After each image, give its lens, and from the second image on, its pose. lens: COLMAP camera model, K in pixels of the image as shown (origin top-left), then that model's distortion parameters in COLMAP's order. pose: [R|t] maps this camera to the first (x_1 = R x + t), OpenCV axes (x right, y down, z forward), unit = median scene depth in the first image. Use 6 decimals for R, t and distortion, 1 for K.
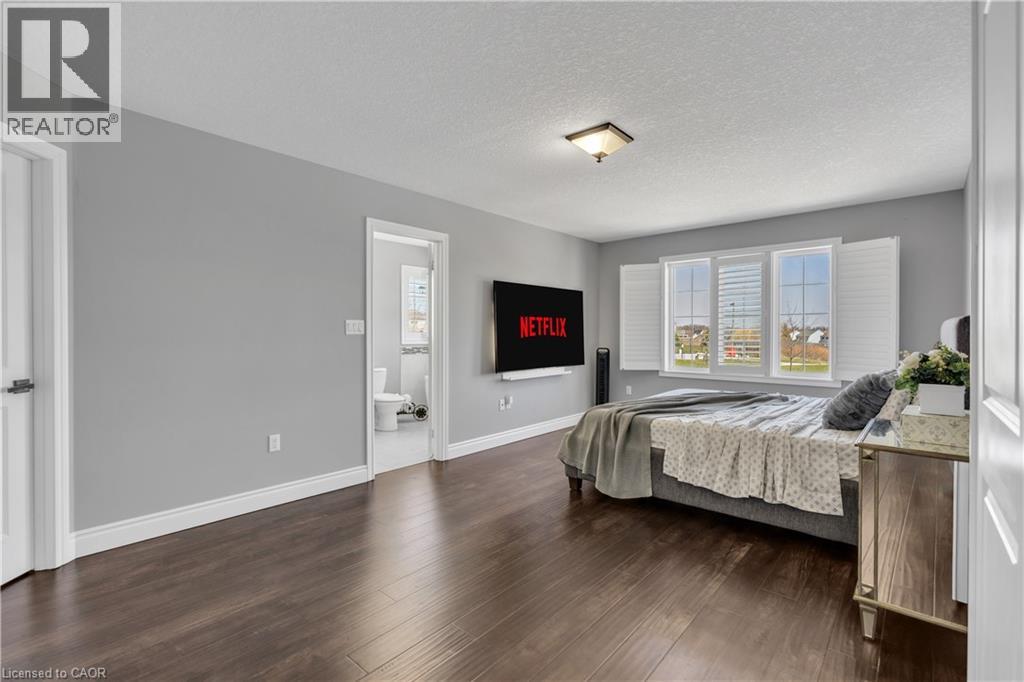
lens RADIAL K [[477.5, 0, 515.9], [0, 477.5, 339.5], [0, 0, 1]] dist [0.025058, 0.000179]
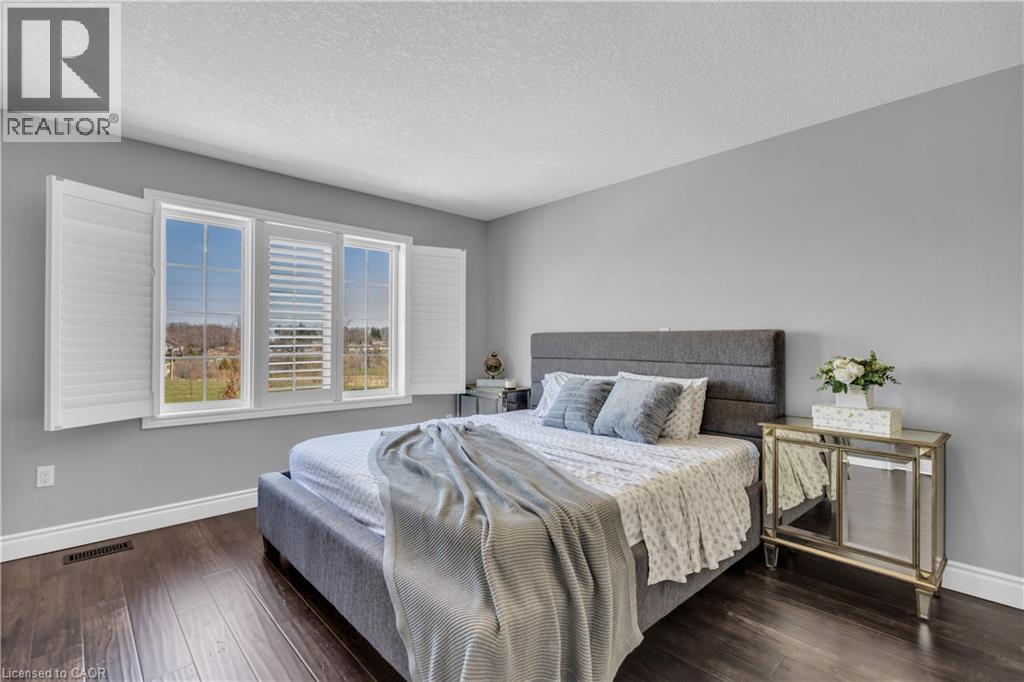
lens RADIAL K [[477.5, 0, 515.9], [0, 477.5, 339.5], [0, 0, 1]] dist [0.025058, 0.000179]
pose [[0.108785, 0.010193, 0.994013, -0.194372], [0.009543, 0.999891, -0.011298, -0.007944], [-0.994019, 0.010715, 0.108676, 0.710779]]
